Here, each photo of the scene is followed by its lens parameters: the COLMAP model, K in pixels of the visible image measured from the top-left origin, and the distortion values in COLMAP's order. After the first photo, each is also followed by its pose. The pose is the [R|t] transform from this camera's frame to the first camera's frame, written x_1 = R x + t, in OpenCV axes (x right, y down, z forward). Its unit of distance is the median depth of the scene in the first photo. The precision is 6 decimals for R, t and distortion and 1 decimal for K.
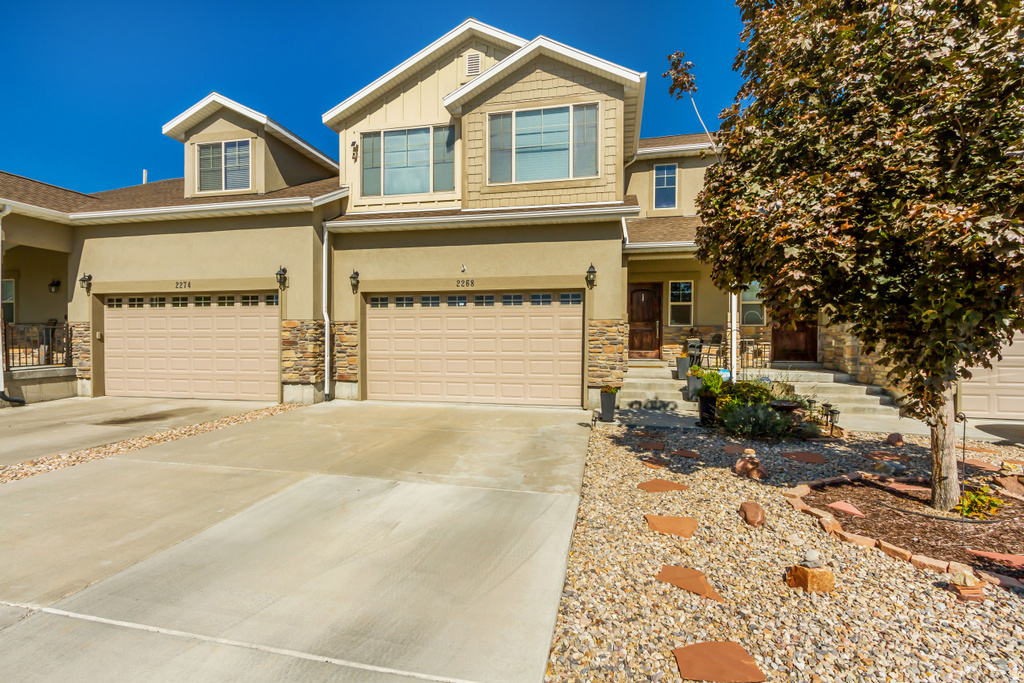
lens RADIAL K [[479.4, 0, 506.5], [0, 479.4, 341.4], [0, 0, 1]] dist [0.007483, -0.002306]
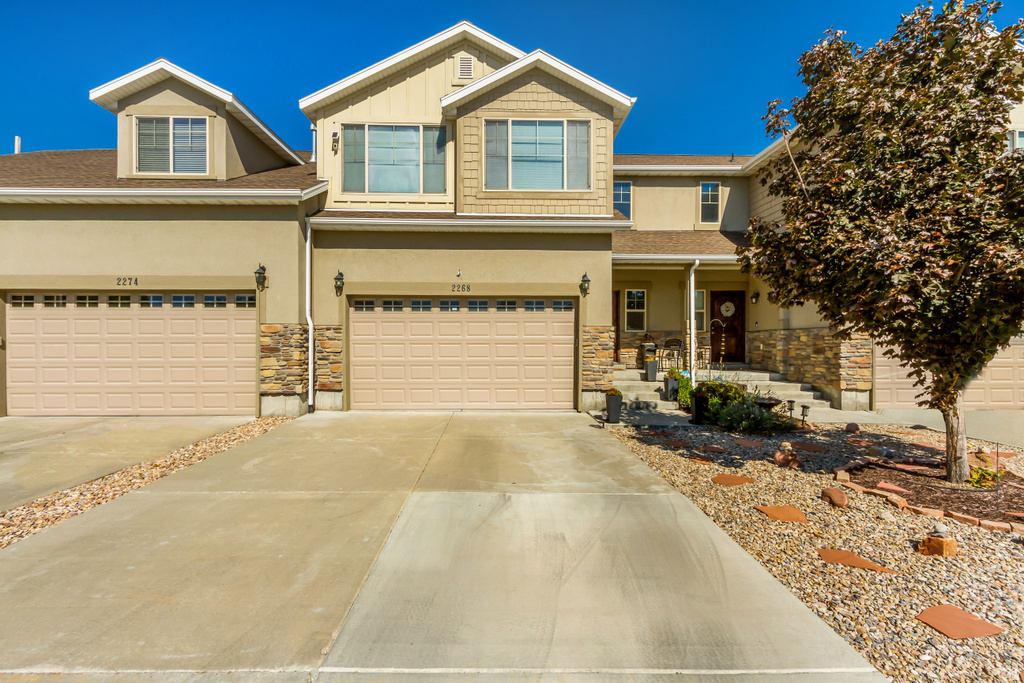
lens RADIAL K [[479.4, 0, 502.2], [0, 479.4, 340.9], [0, 0, 1]] dist [0.007483, -0.002306]
pose [[0.971708, -0.000842, 0.236186, -0.242843], [0.001662, 0.999993, -0.003272, -0.009669], [-0.236181, 0.003572, 0.971702, 0.022321]]
